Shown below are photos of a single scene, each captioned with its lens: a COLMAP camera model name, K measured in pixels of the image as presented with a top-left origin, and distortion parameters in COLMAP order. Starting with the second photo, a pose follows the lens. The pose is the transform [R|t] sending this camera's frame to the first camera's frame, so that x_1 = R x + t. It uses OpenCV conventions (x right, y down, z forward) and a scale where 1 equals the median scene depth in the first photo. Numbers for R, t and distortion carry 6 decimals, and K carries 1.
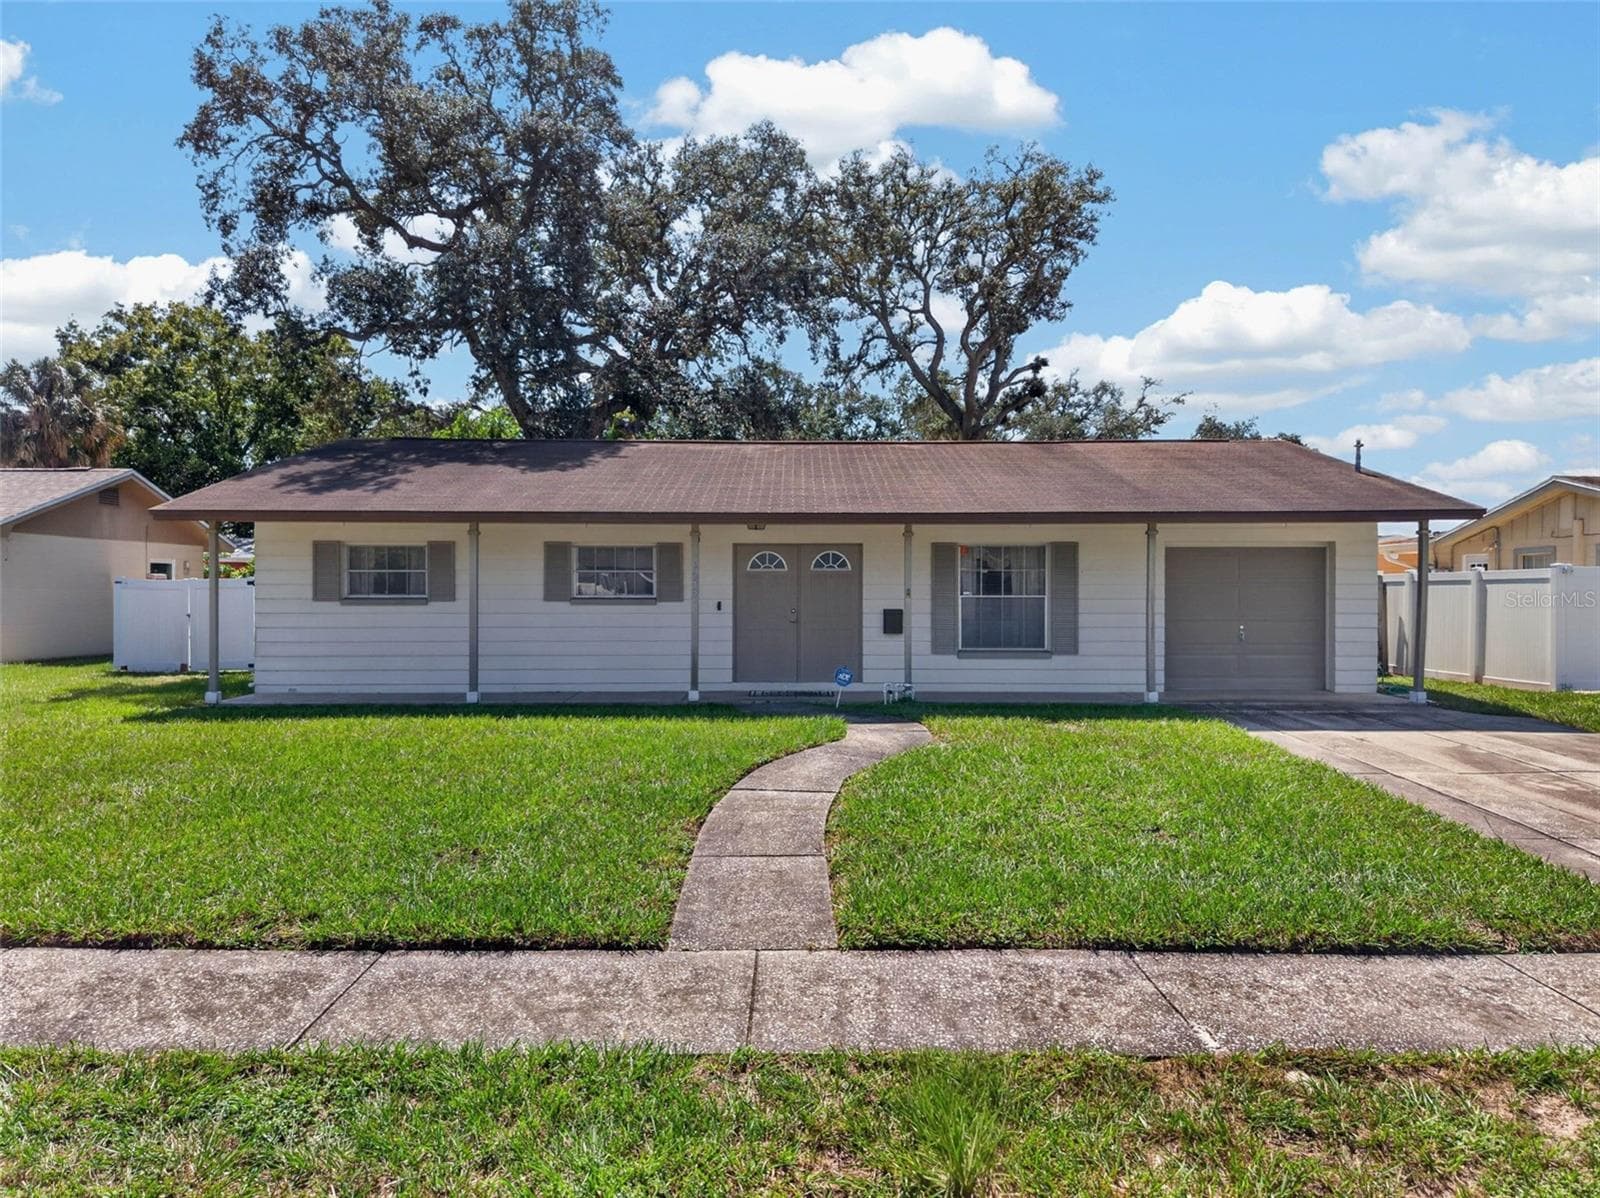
lens RADIAL K [[1071.5, 0, 800.9], [0, 1071.5, 596.2], [0, 0, 1]] dist [0.089959, -0.096413]
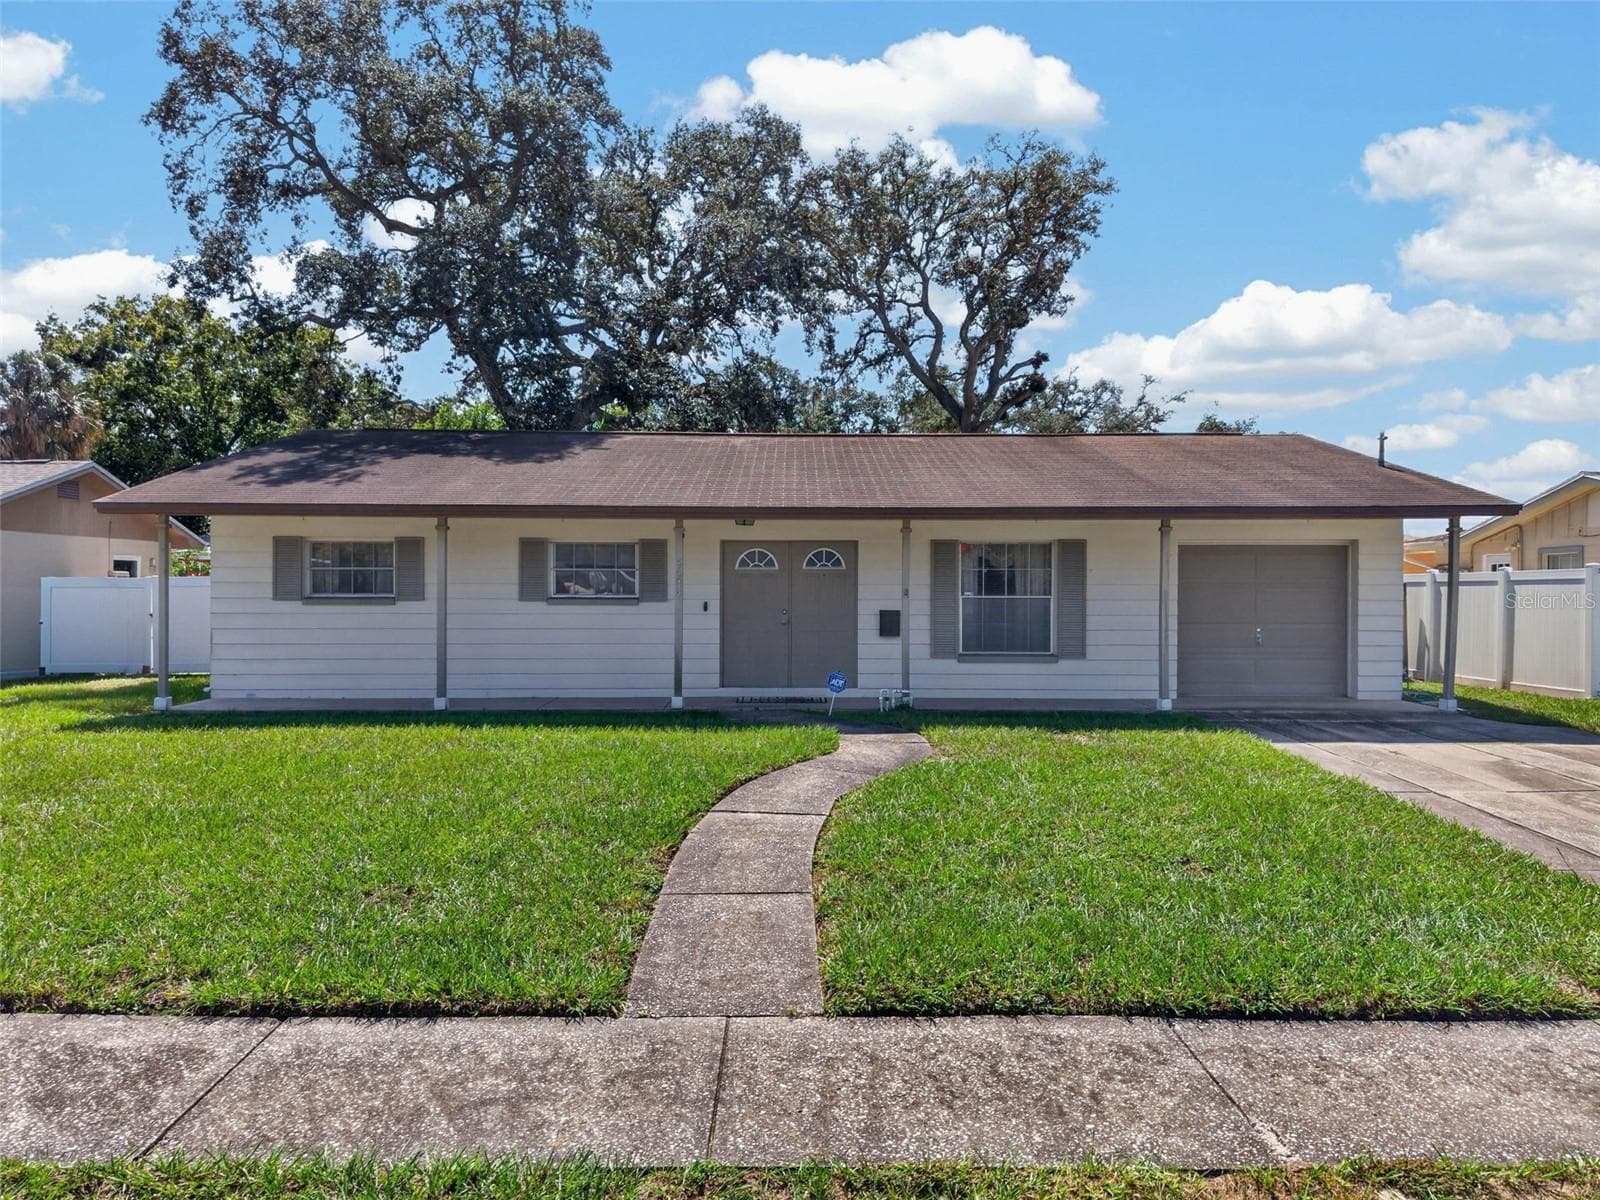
lens RADIAL K [[1071.5, 0, 801.6], [0, 1071.5, 600.6], [0, 0, 1]] dist [0.089959, -0.096413]
pose [[0.999991, 0.002170, 0.003534, 0.004897], [-0.002186, 0.999987, 0.004539, -0.000545], [-0.003524, -0.004547, 0.999983, 0.057015]]
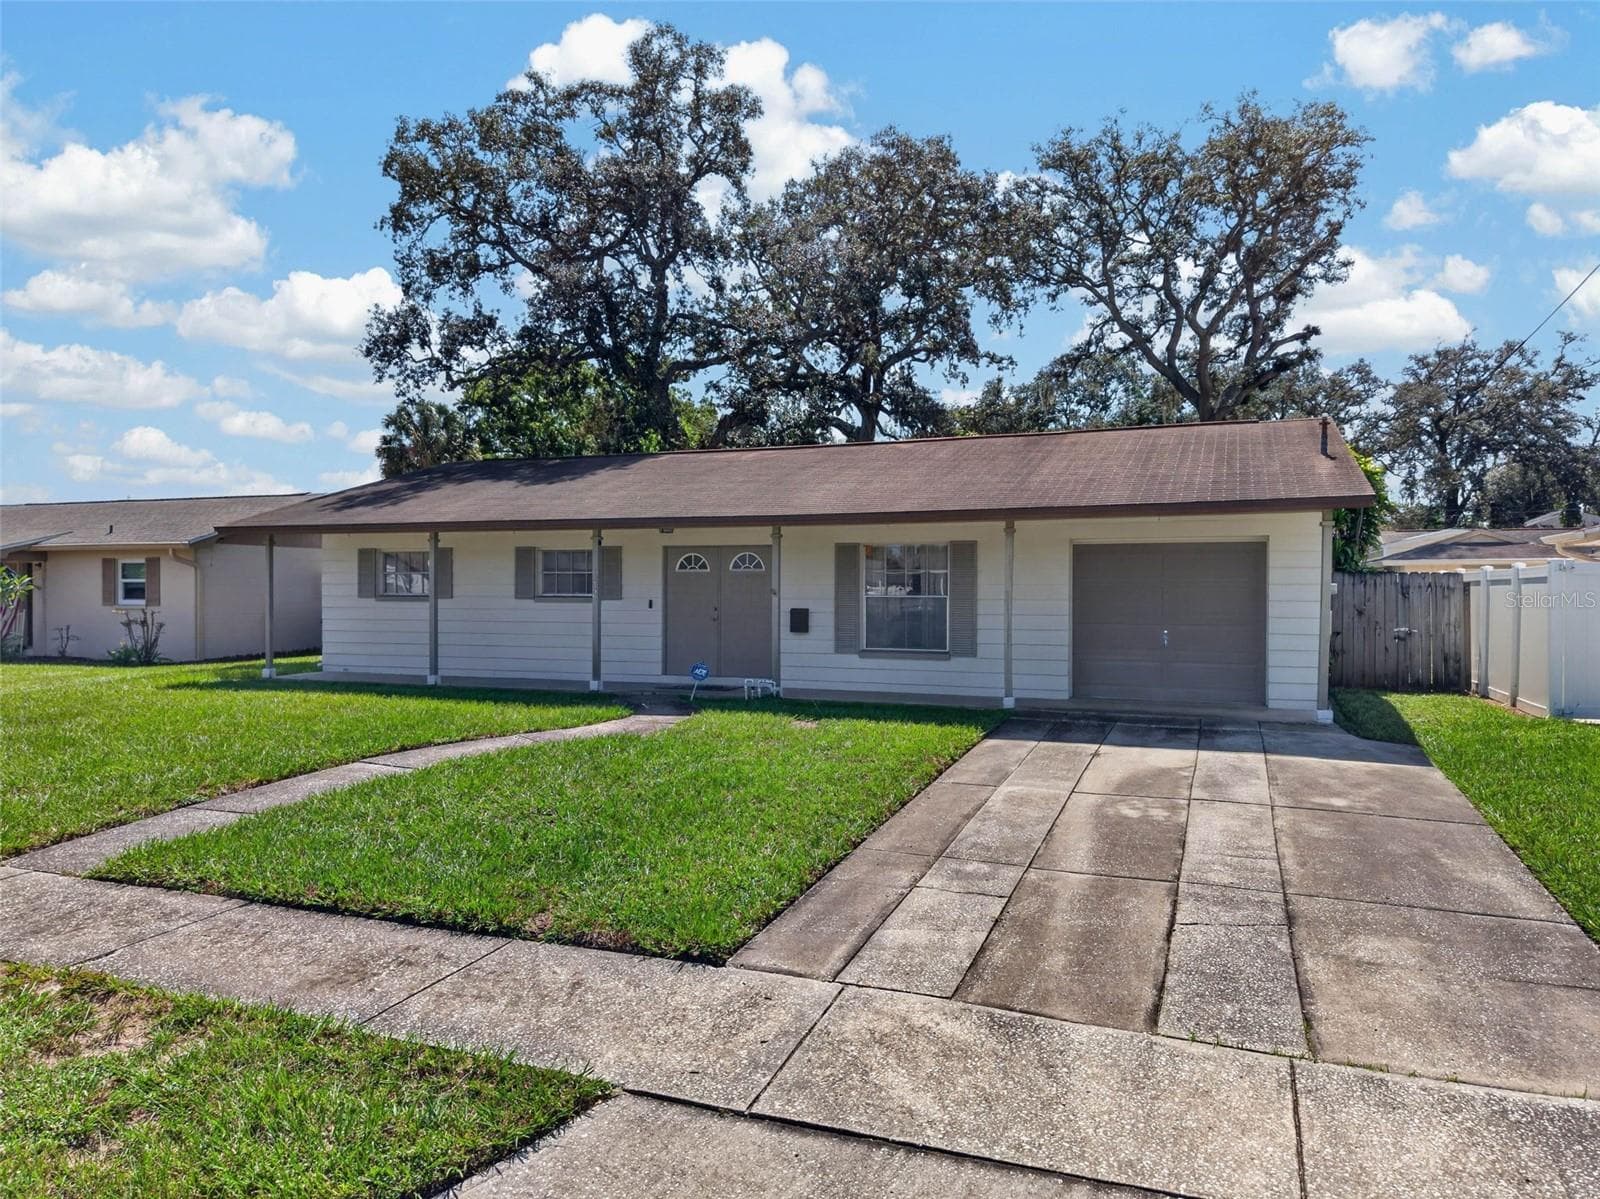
lens RADIAL K [[1071.5, 0, 804.3], [0, 1071.5, 596.4], [0, 0, 1]] dist [0.089959, -0.096413]
pose [[0.928181, 0.004772, -0.372097, 0.474735], [-0.003953, 0.999988, 0.002964, -0.002427], [0.372107, -0.001281, 0.928189, 0.049653]]
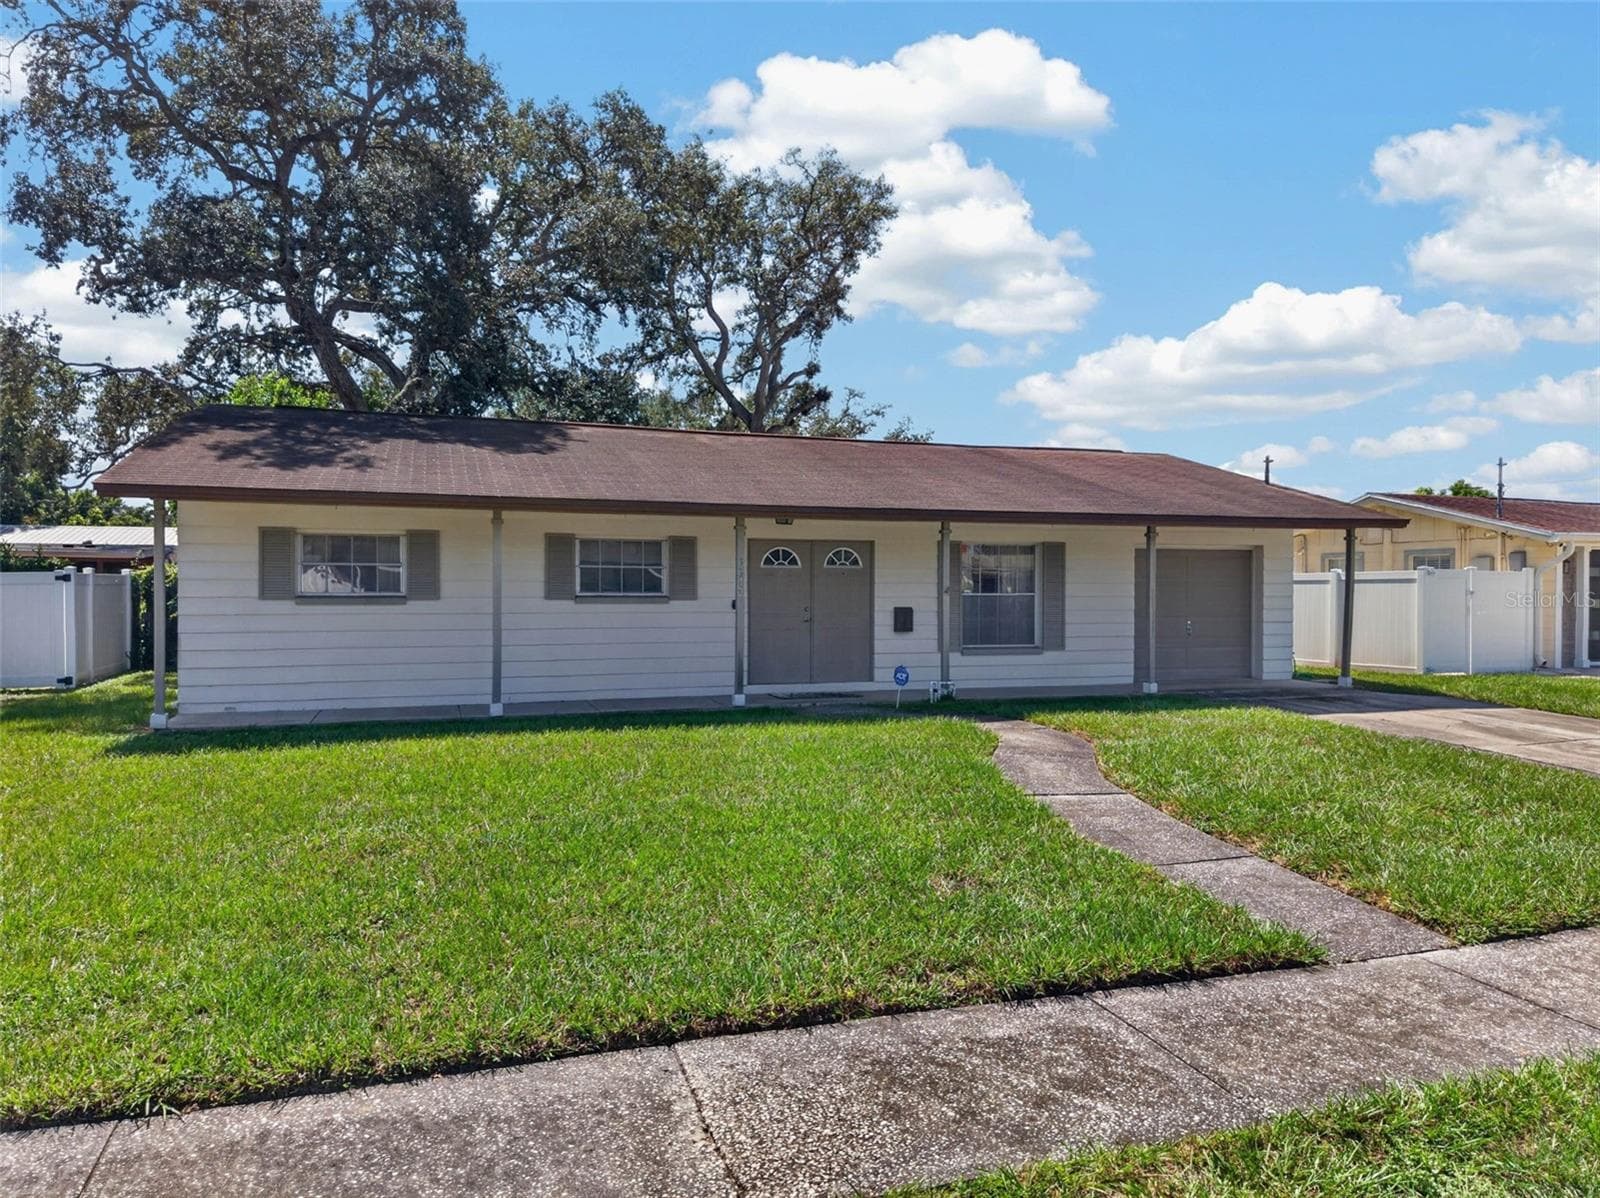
lens RADIAL K [[1071.5, 0, 797.2], [0, 1071.5, 604.2], [0, 0, 1]] dist [0.089959, -0.096413]
pose [[0.948779, -0.002818, 0.315929, -0.323122], [0.000292, 0.999968, 0.008043, 0.001325], [-0.315941, -0.007539, 0.948749, 0.088674]]
